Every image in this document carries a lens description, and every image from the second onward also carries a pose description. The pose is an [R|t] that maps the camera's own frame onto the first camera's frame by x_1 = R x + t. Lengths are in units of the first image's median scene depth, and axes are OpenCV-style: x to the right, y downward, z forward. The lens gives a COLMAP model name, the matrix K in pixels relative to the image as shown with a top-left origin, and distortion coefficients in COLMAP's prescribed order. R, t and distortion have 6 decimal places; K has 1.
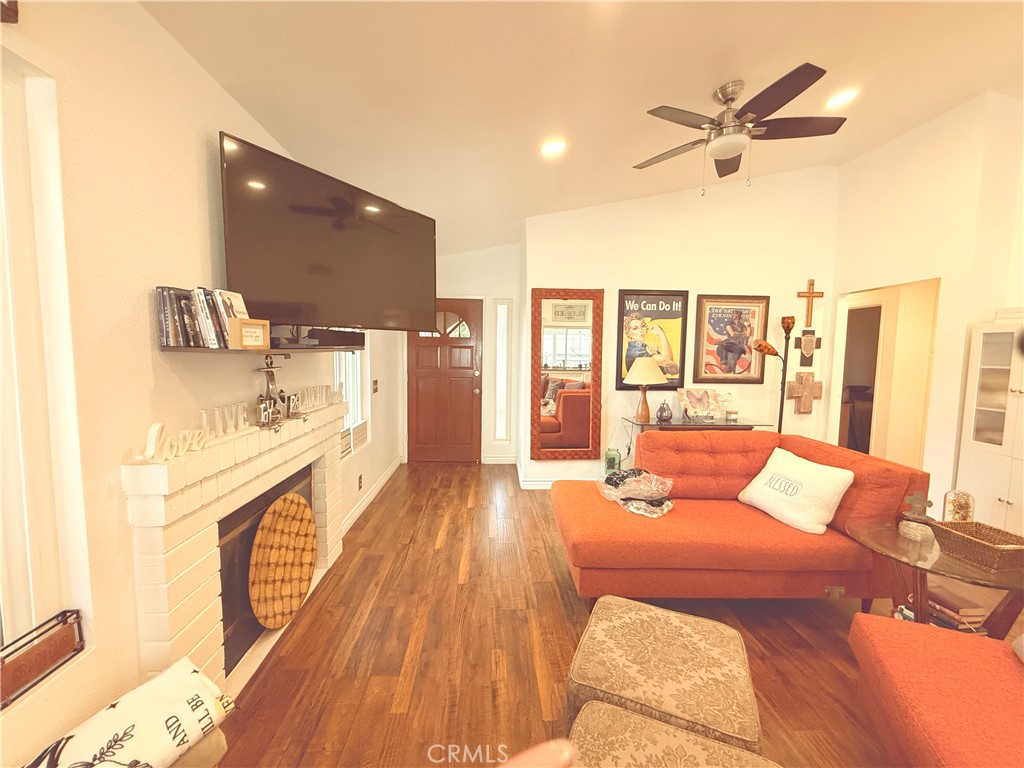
lens RADIAL K [[407.0, 0, 508.7], [0, 407.0, 383.1], [0, 0, 1]] dist [-0.002313, 0.000433]
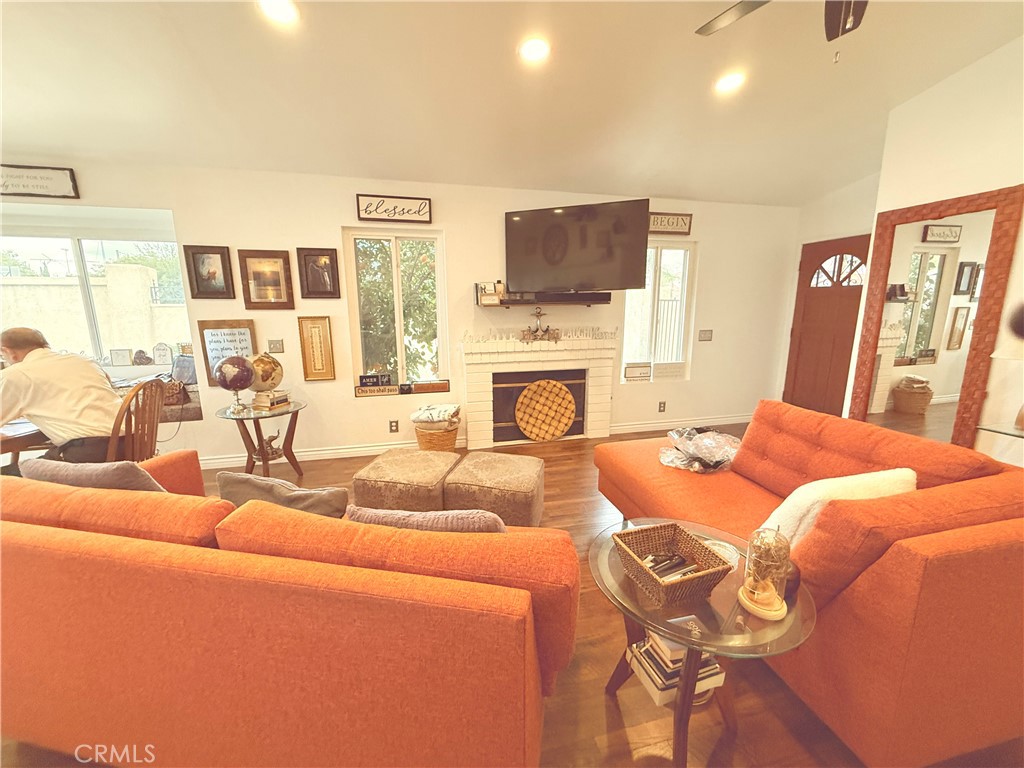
lens RADIAL K [[407.0, 0, 509.1], [0, 407.0, 383.2], [0, 0, 1]] dist [-0.002313, 0.000433]
pose [[0.197481, 0.171942, -0.965110, 0.708559], [-0.067708, 0.984539, 0.161549, -0.007422], [0.977966, 0.033443, 0.206070, 0.223587]]
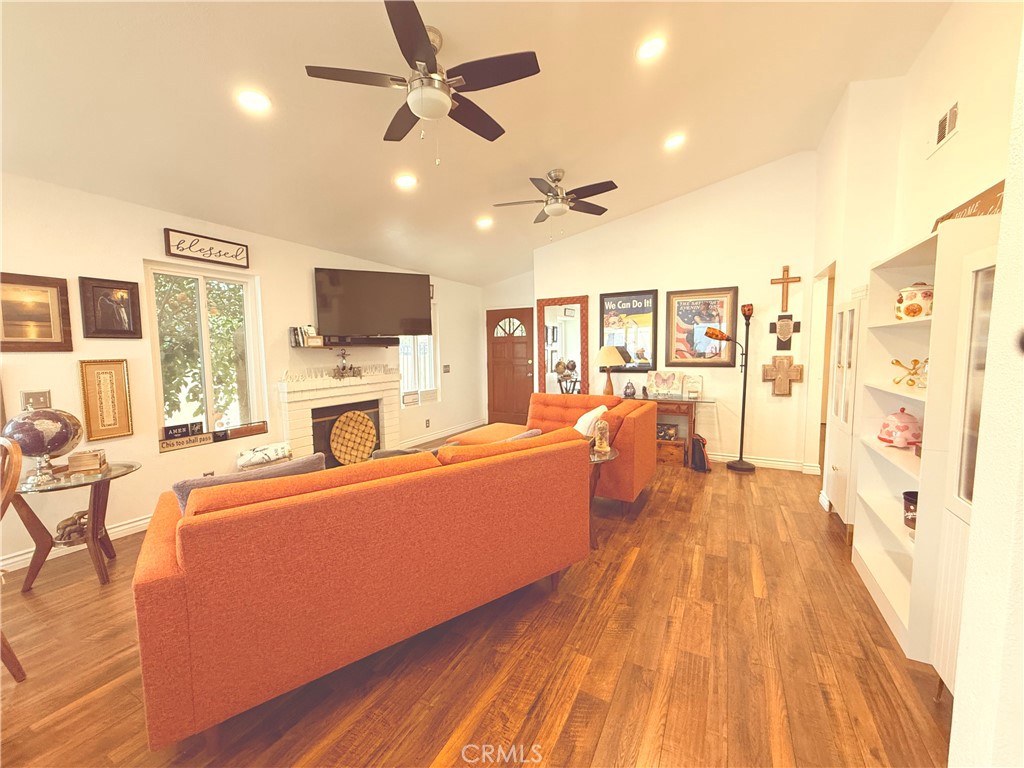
lens RADIAL K [[407.0, 0, 508.4], [0, 407.0, 383.3], [0, 0, 1]] dist [-0.002313, 0.000433]
pose [[0.856613, 0.017265, -0.515670, 0.735426], [-0.013885, 0.999849, 0.010410, 0.046422], [0.515772, -0.001757, 0.856724, -0.271647]]
